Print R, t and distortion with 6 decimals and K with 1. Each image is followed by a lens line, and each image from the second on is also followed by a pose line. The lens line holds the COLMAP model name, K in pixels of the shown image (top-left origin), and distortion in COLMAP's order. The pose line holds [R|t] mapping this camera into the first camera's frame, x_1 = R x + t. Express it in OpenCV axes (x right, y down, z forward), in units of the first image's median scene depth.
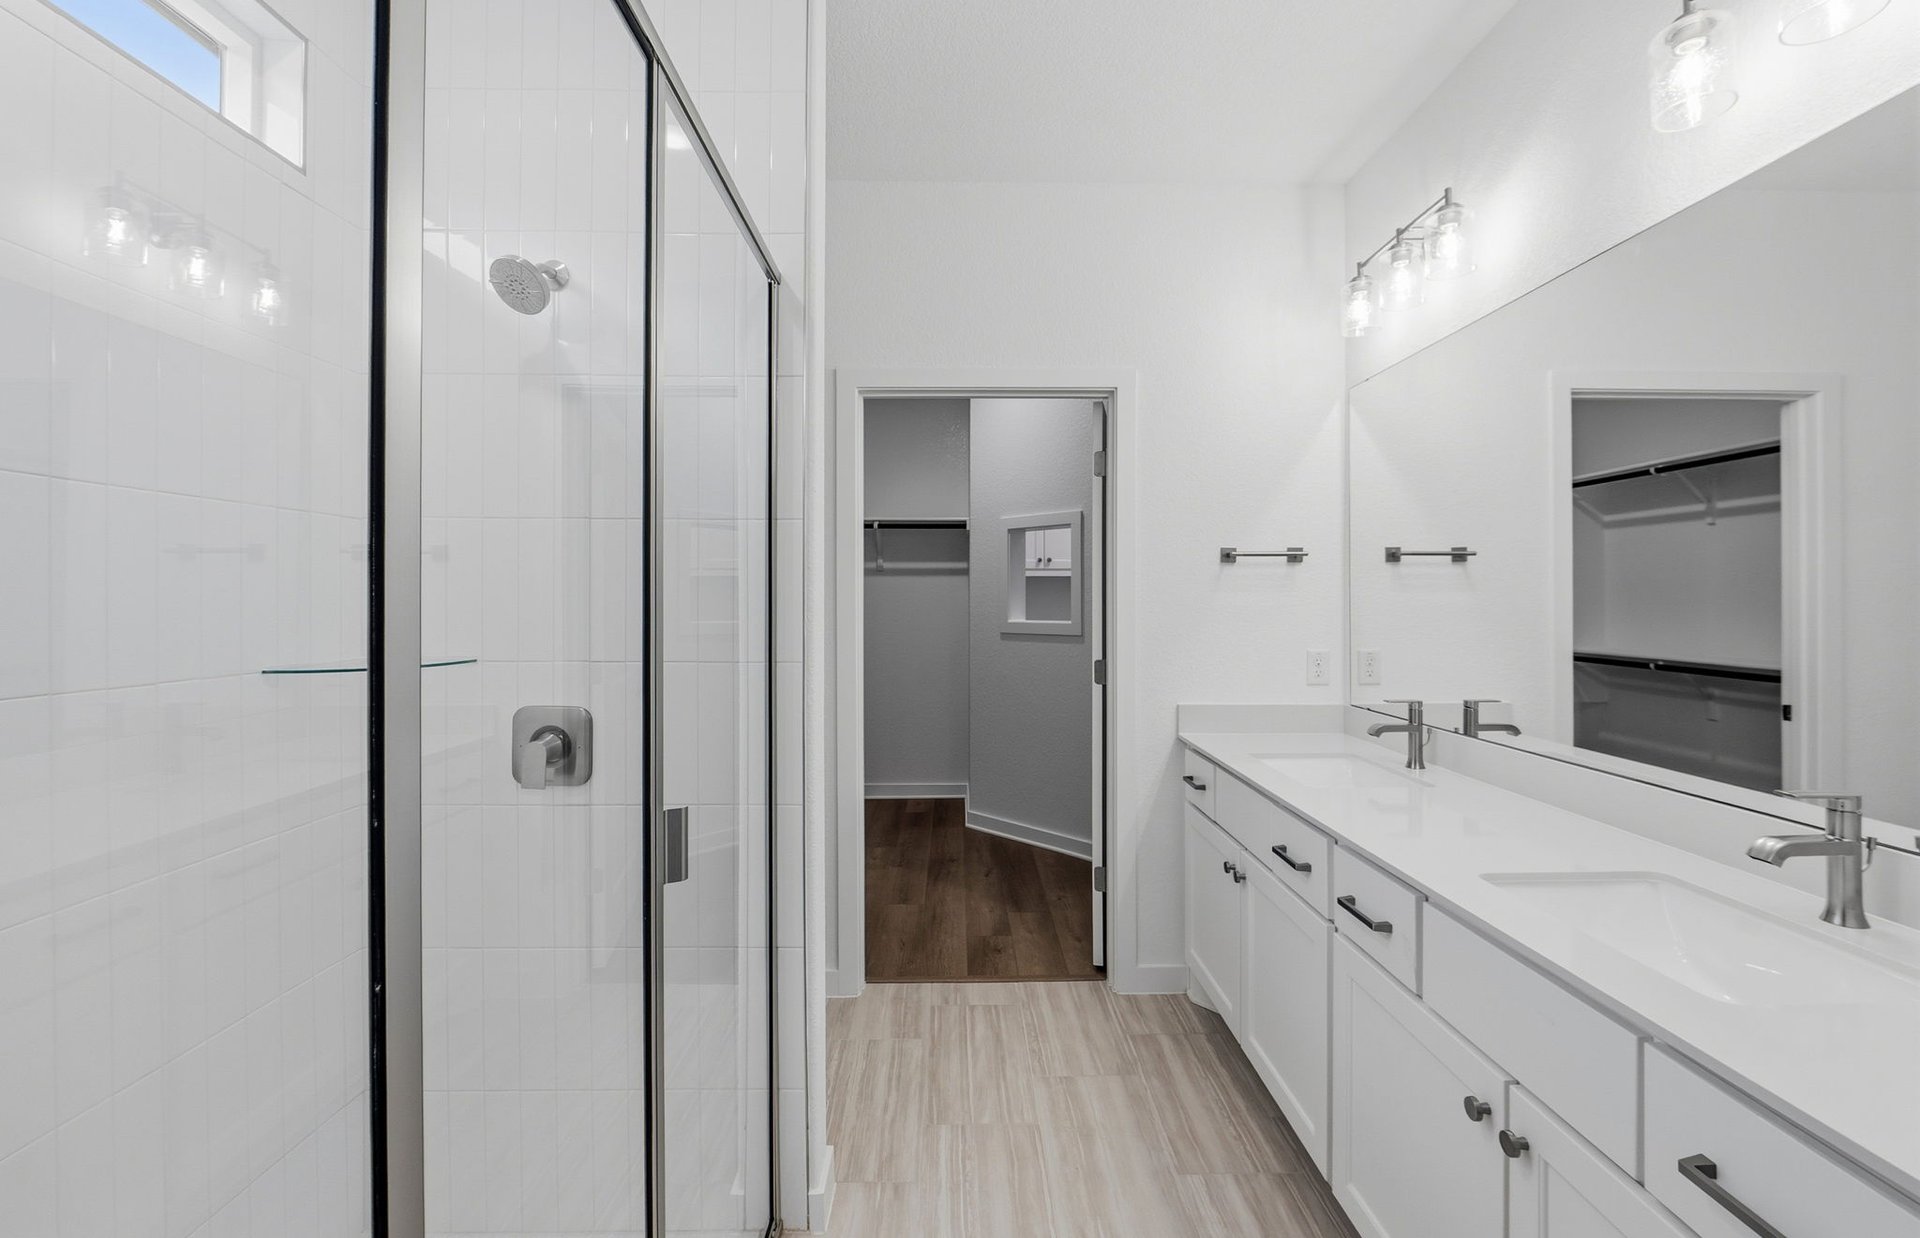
lens RADIAL K [[804.0, 0, 970.5], [0, 804.0, 586.1], [0, 0, 1]] dist [-0.004304, -0.001236]
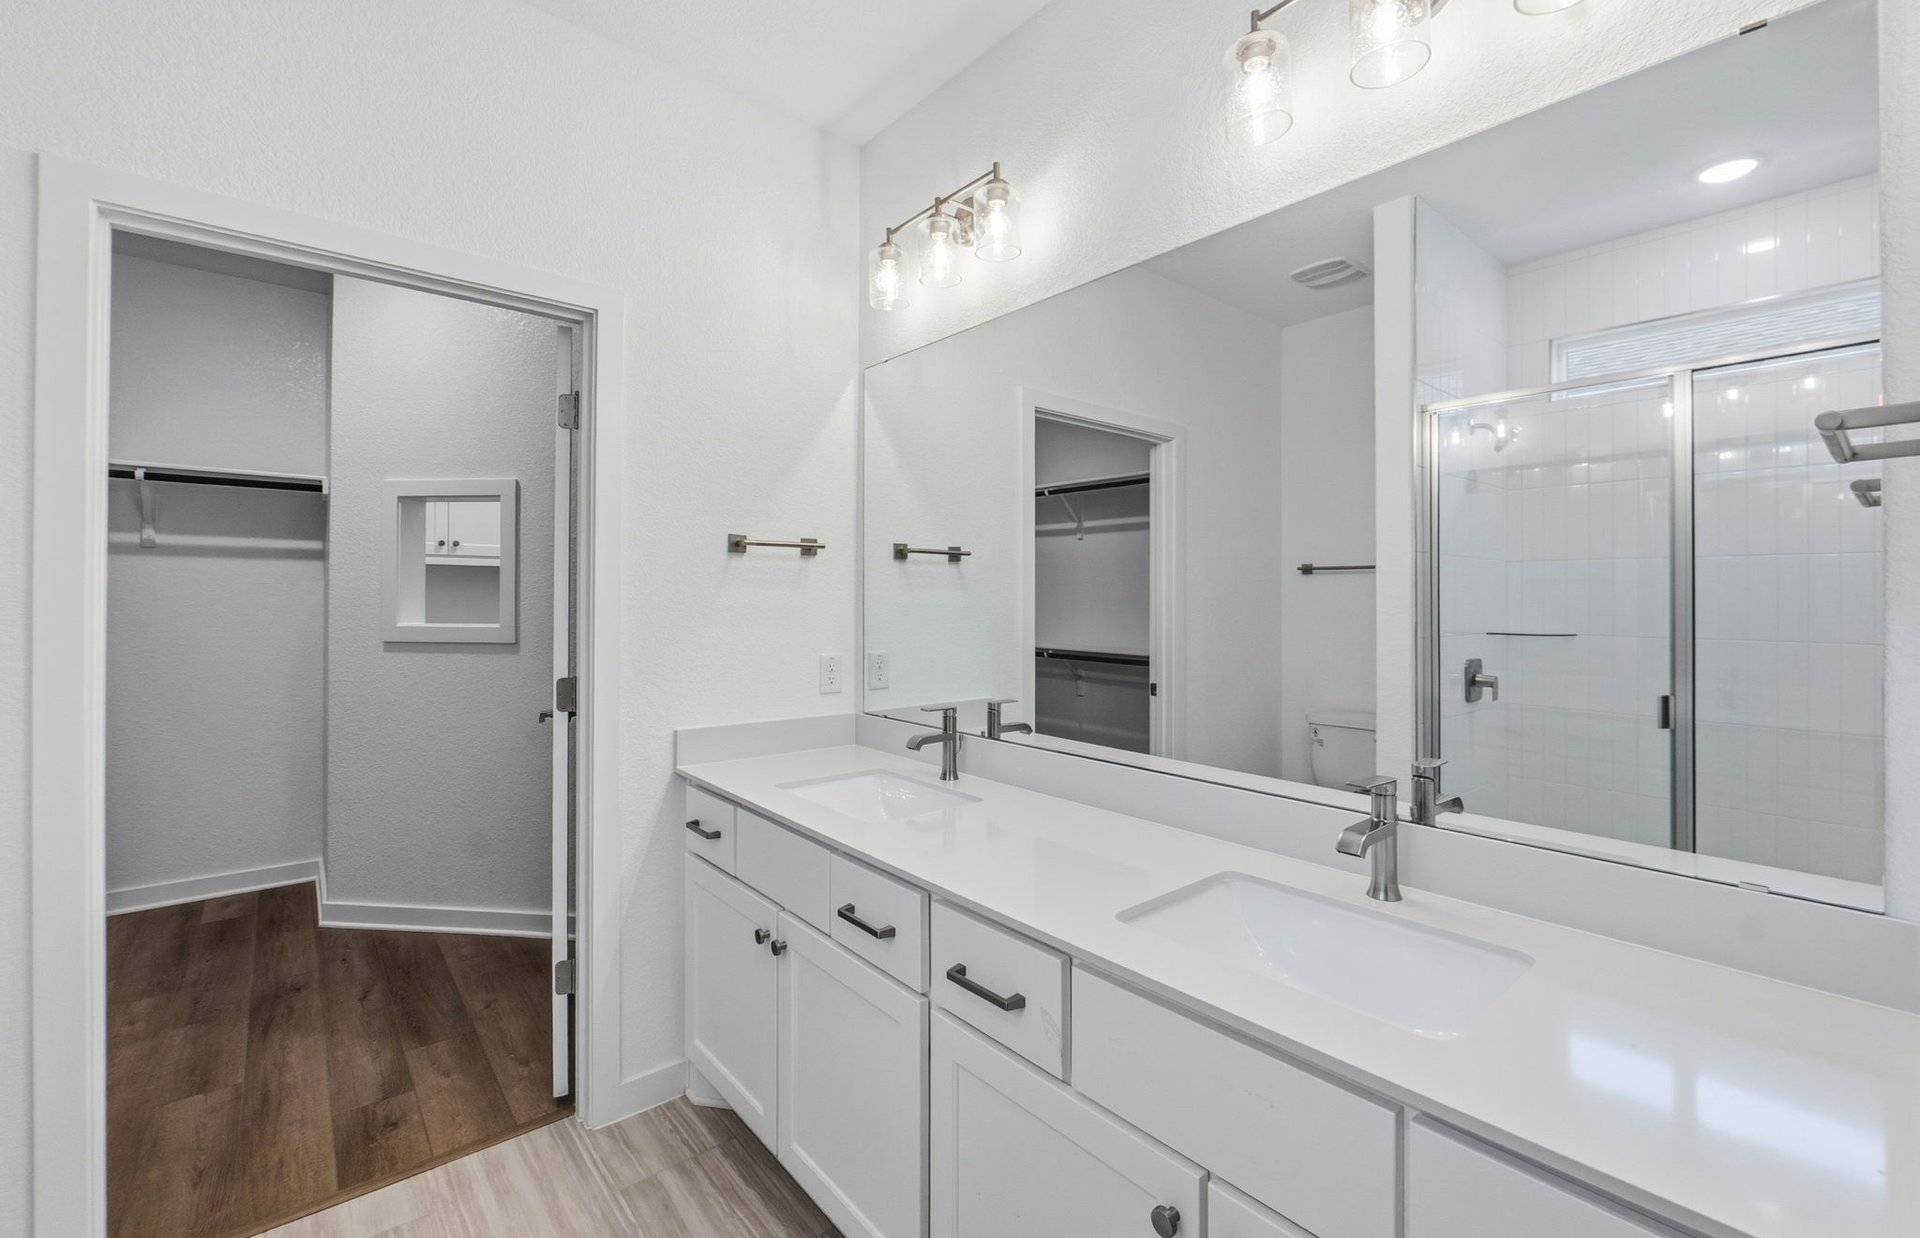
lens RADIAL K [[804.0, 0, 951.2], [0, 804.0, 594.2], [0, 0, 1]] dist [-0.004304, -0.001236]
pose [[0.779822, 0.008123, 0.625949, -0.024587], [-0.016082, 0.999846, 0.007060, 0.004024], [-0.625795, -0.015572, 0.779832, 0.216544]]
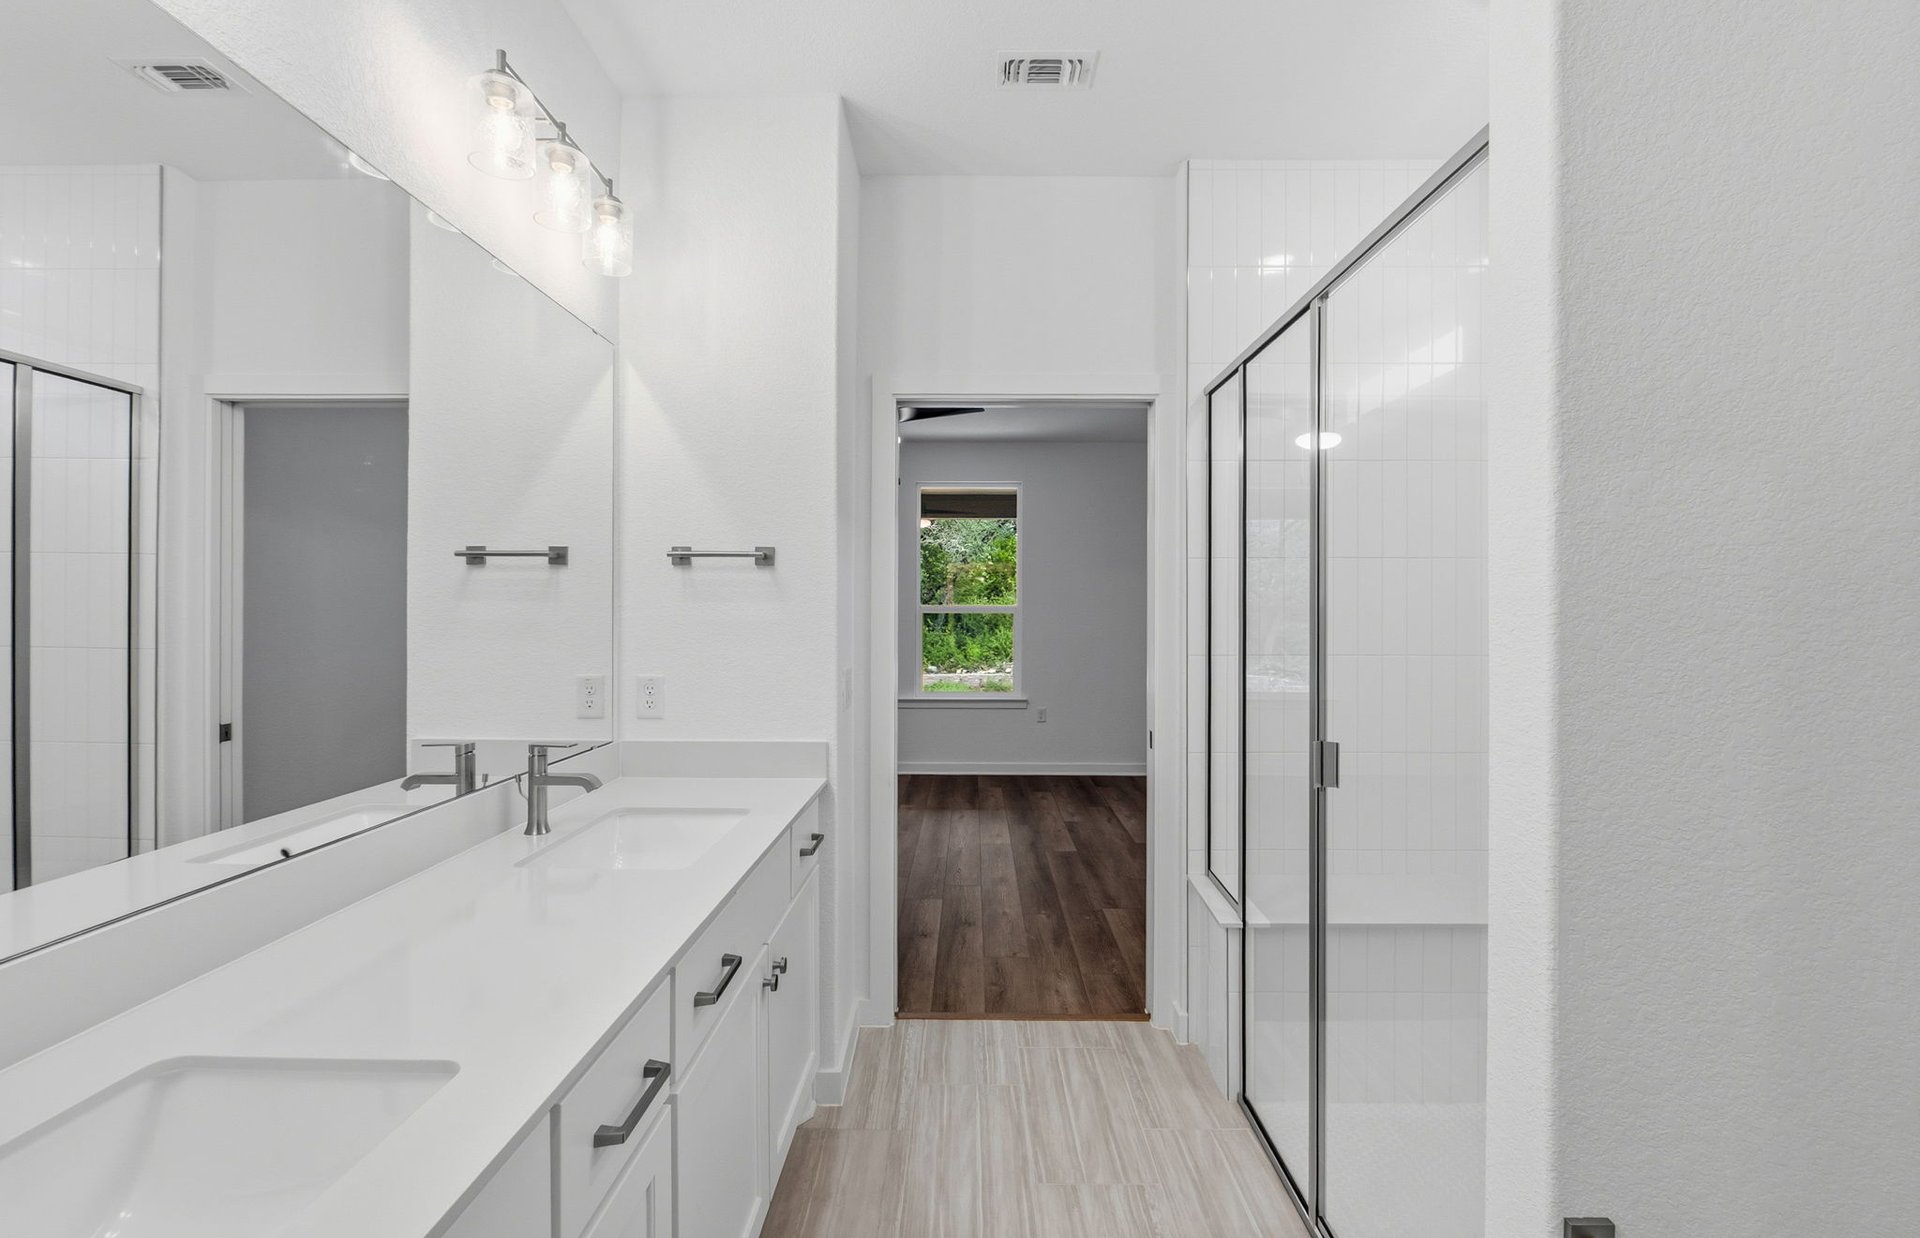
lens RADIAL K [[804.0, 0, 963.7], [0, 804.0, 609.3], [0, 0, 1]] dist [-0.004304, -0.001236]
pose [[0.999768, 0.006494, -0.020536, 0.827507], [-0.006302, 0.999936, 0.009379, 0.004933], [0.020595, -0.009247, 0.999745, 0.200101]]
